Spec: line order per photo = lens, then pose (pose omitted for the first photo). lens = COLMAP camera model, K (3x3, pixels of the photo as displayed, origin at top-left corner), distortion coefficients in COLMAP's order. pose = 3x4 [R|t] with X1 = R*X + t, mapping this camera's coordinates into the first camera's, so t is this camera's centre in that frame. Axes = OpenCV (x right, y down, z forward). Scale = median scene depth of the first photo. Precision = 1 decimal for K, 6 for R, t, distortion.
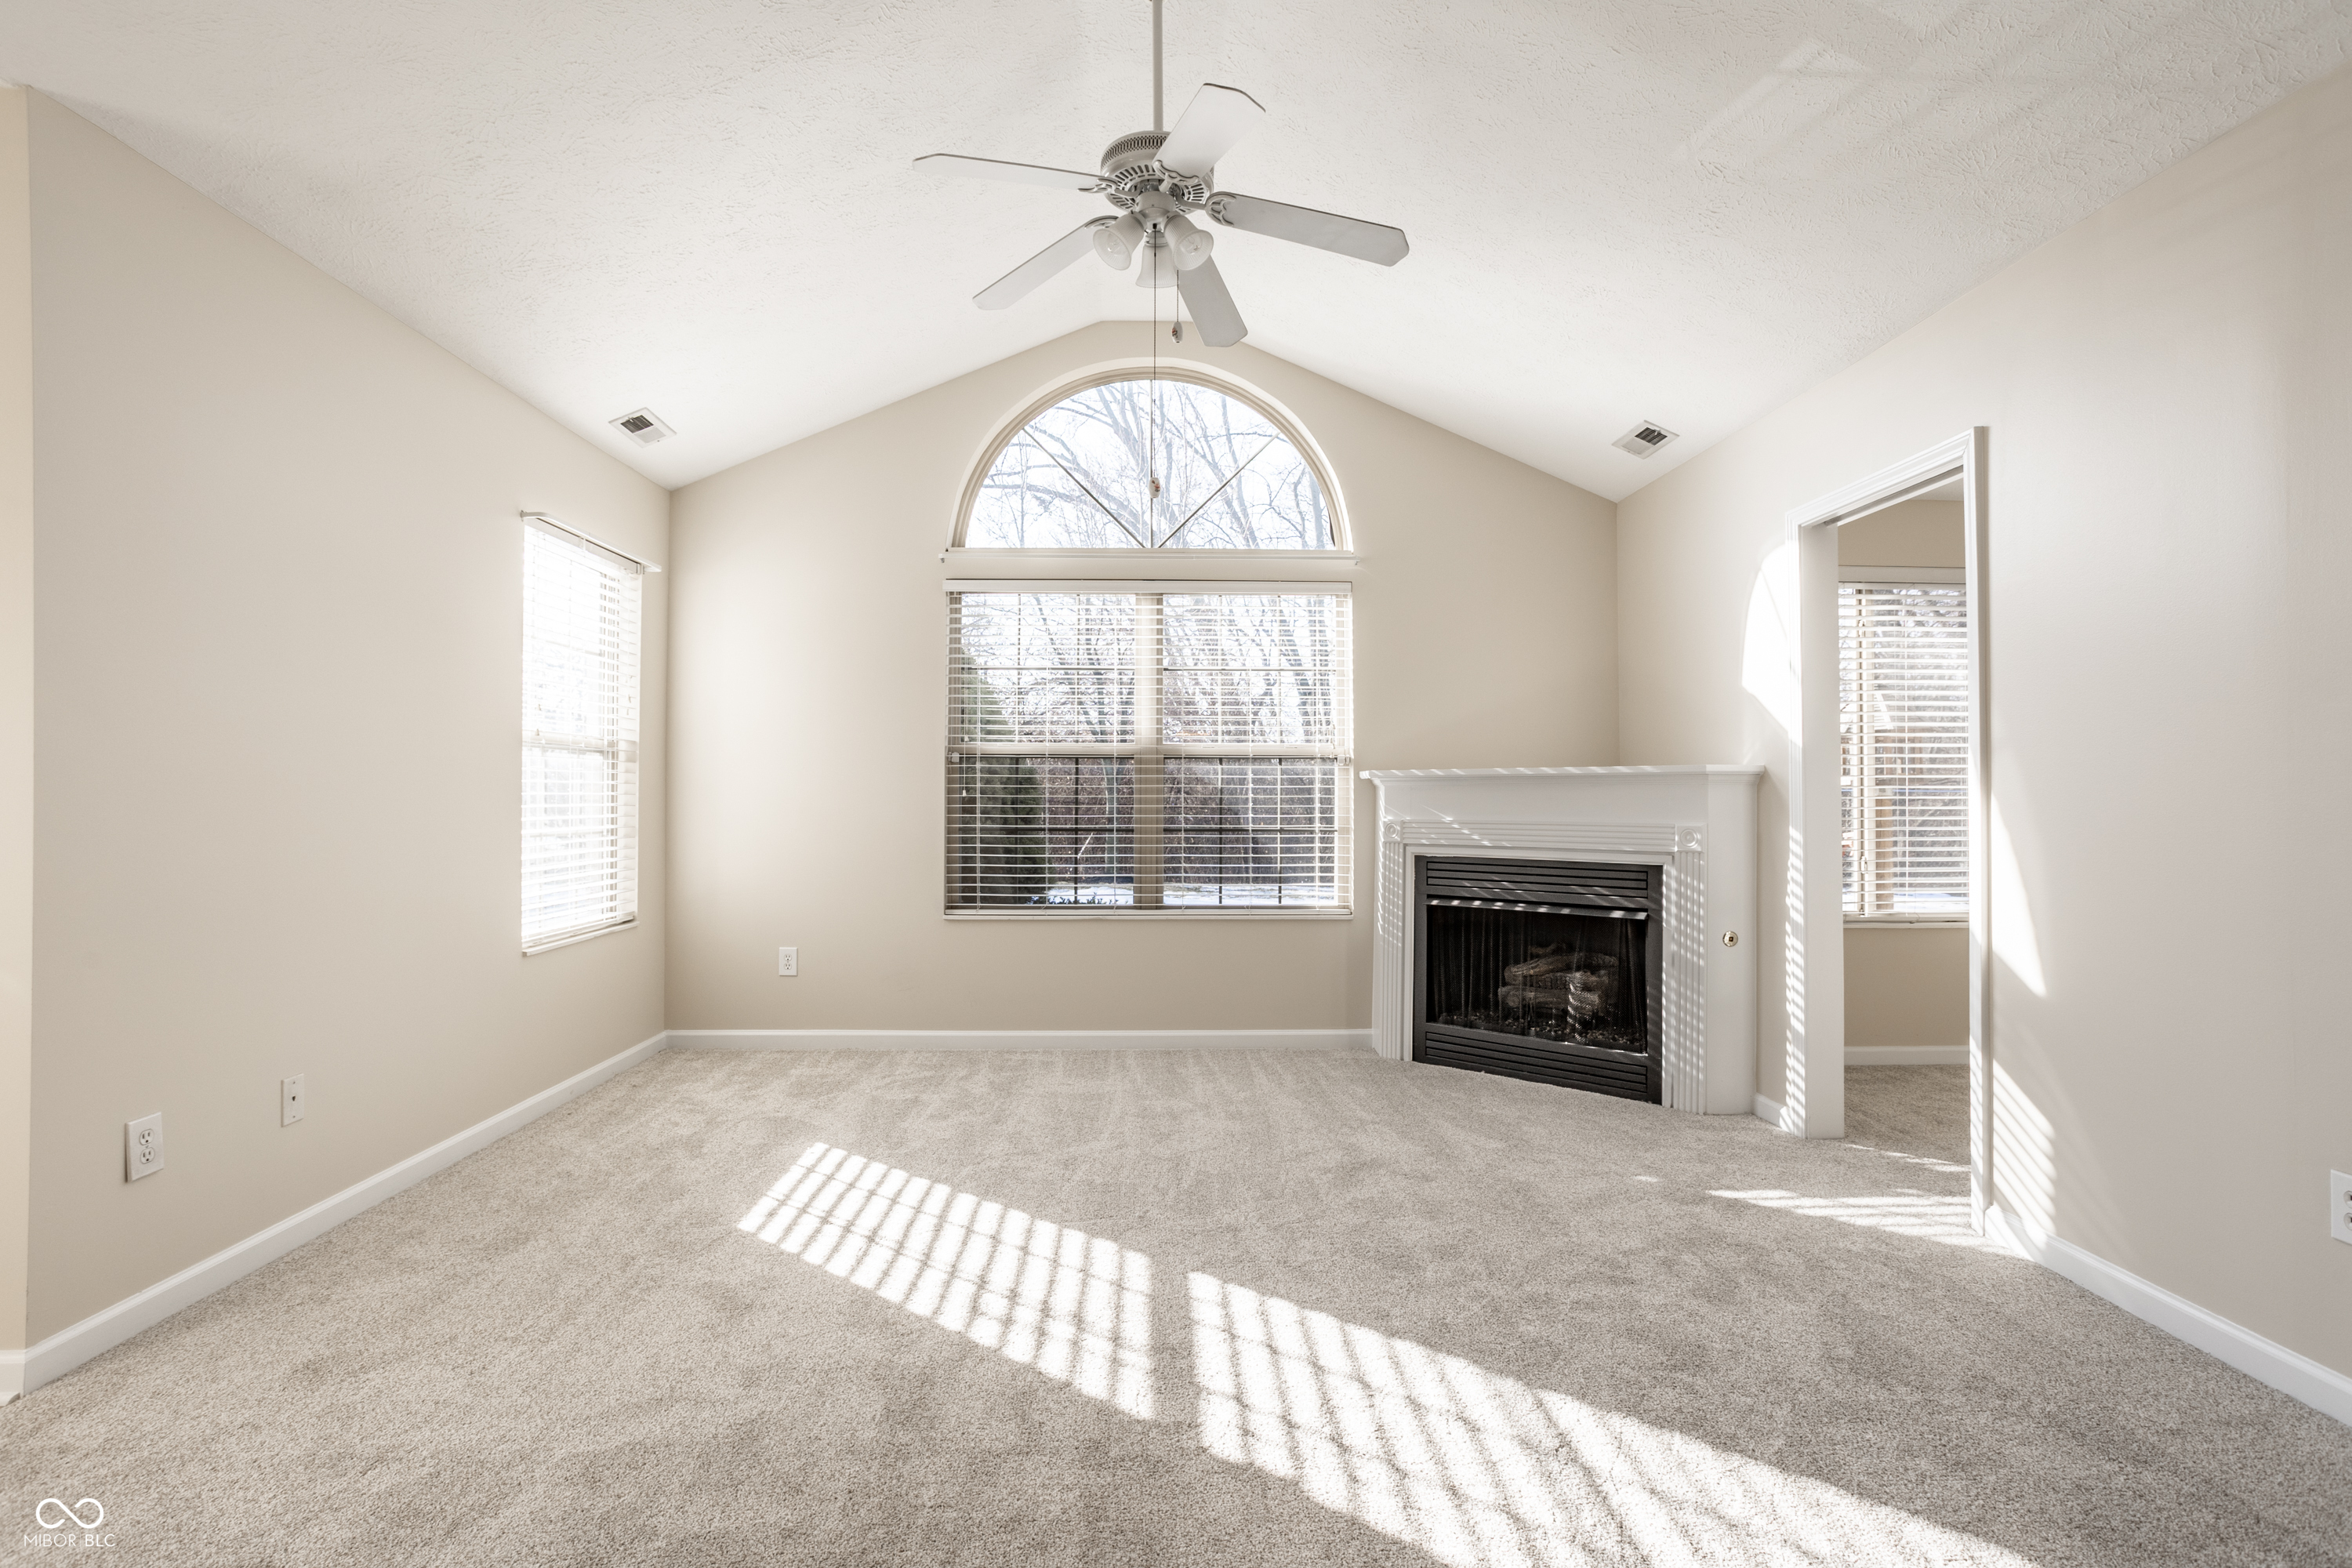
lens RADIAL K [[1137.6, 0, 1163.6], [0, 1137.6, 782.4], [0, 0, 1]] dist [-0.060722, 0.038685]
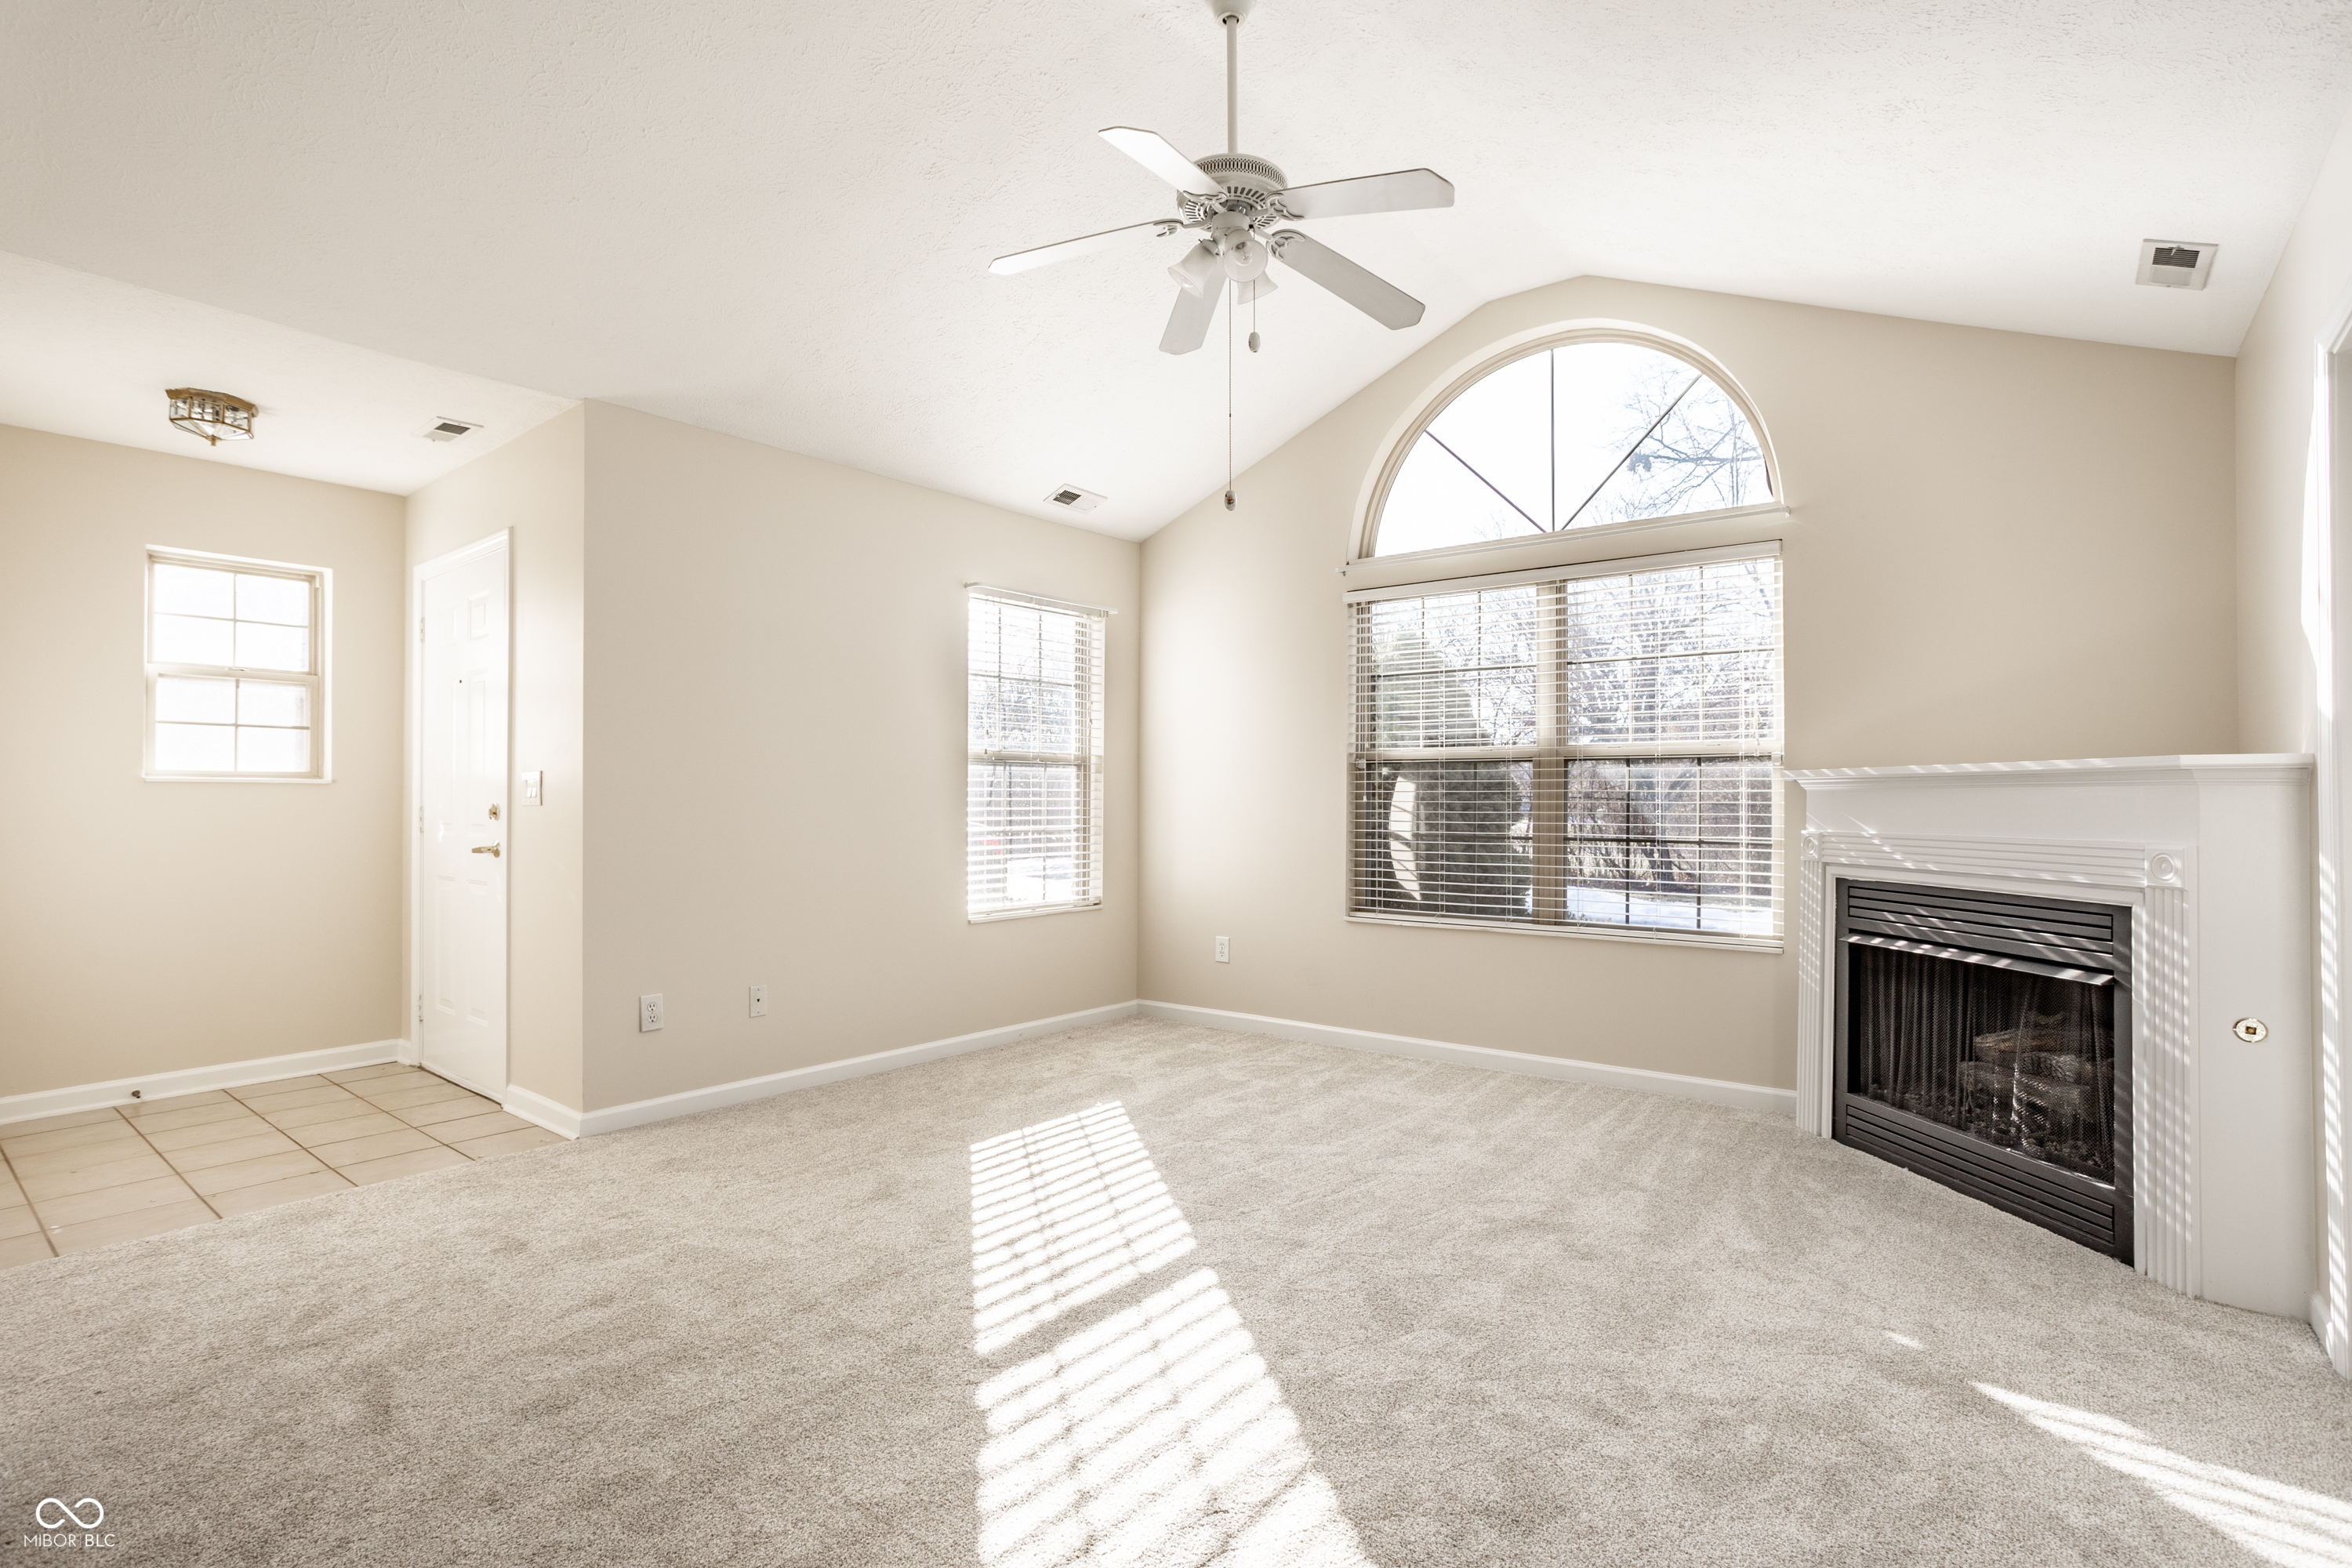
lens RADIAL K [[1137.6, 0, 1163.6], [0, 1137.6, 782.4], [0, 0, 1]] dist [-0.060722, 0.038685]
pose [[0.765739, -0.008655, -0.643094, 0.402789], [0.004771, 0.999958, -0.007777, 0.002293], [0.643134, 0.002887, 0.765748, 0.117654]]
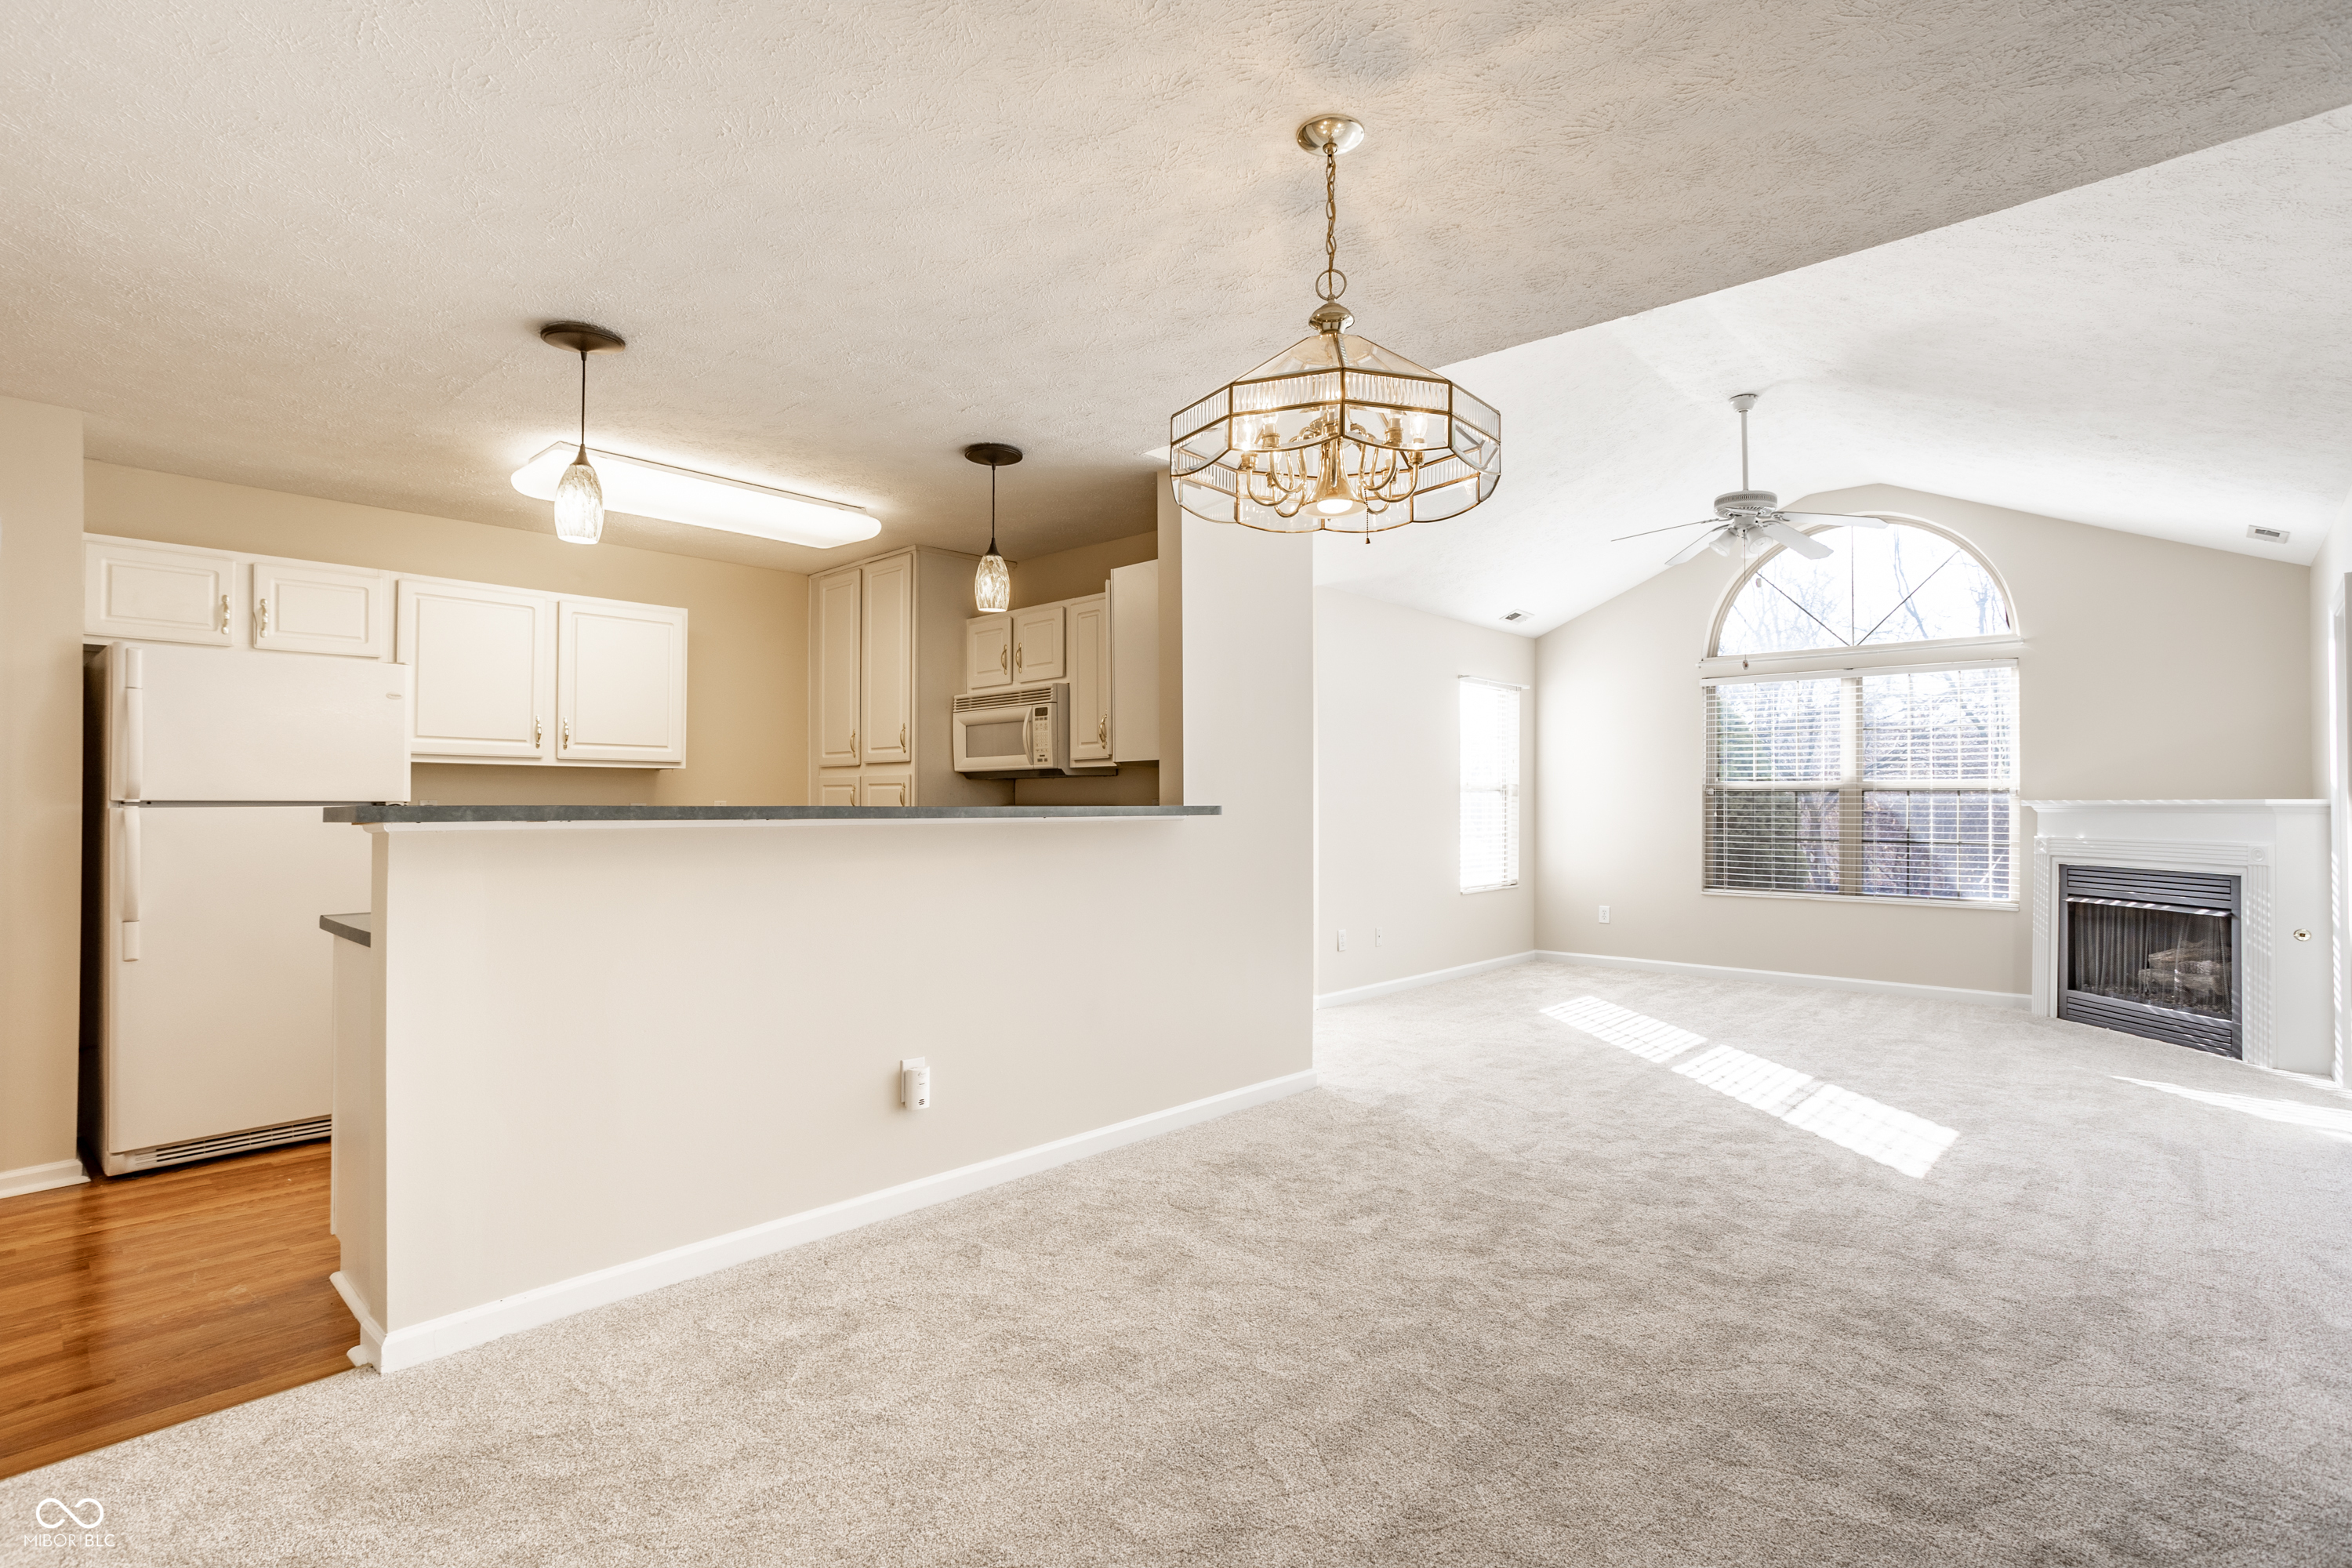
lens RADIAL K [[1117.6, 0, 1176.0], [0, 1117.6, 784.0], [0, 0, 1]] dist [-0.038242, 0.020485]
pose [[0.718684, -0.009835, -0.695267, 0.416007], [0.003216, 0.999936, -0.010820, -0.021645], [0.695329, 0.005540, 0.718670, -0.729106]]
